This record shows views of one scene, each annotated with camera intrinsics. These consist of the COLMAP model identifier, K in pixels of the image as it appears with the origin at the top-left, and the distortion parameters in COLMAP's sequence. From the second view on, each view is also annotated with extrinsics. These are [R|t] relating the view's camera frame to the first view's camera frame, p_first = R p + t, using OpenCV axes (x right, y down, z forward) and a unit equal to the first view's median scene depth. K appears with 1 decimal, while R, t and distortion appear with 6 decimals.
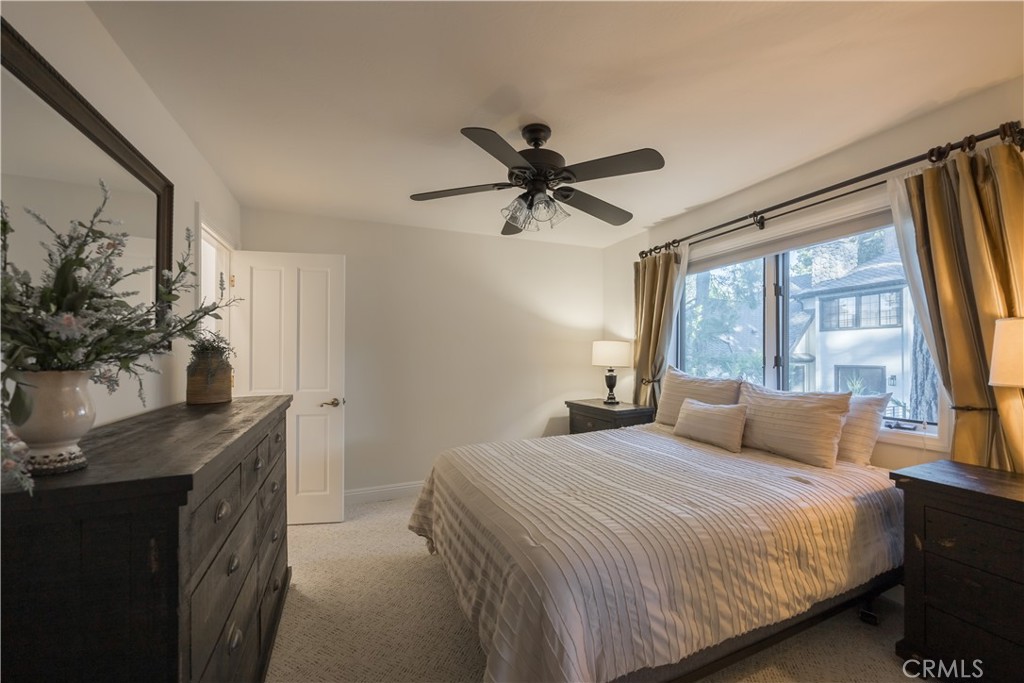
lens RADIAL K [[401.3, 0, 512.3], [0, 401.3, 343.8], [0, 0, 1]] dist [0.003670, 0.000050]
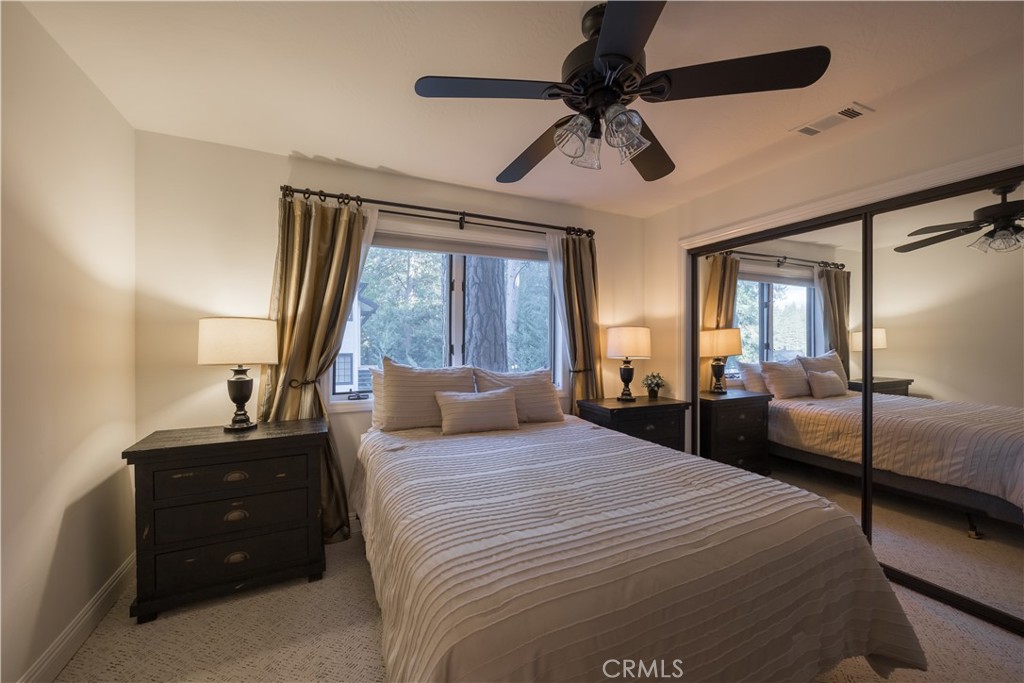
lens RADIAL K [[401.3, 0, 511.4], [0, 401.3, 347.0], [0, 0, 1]] dist [0.003670, 0.000050]
pose [[-0.055513, -0.016531, 0.998321, -0.446840], [-0.029105, 0.999465, 0.014932, 0.015482], [-0.998034, -0.028227, -0.055965, 0.840232]]
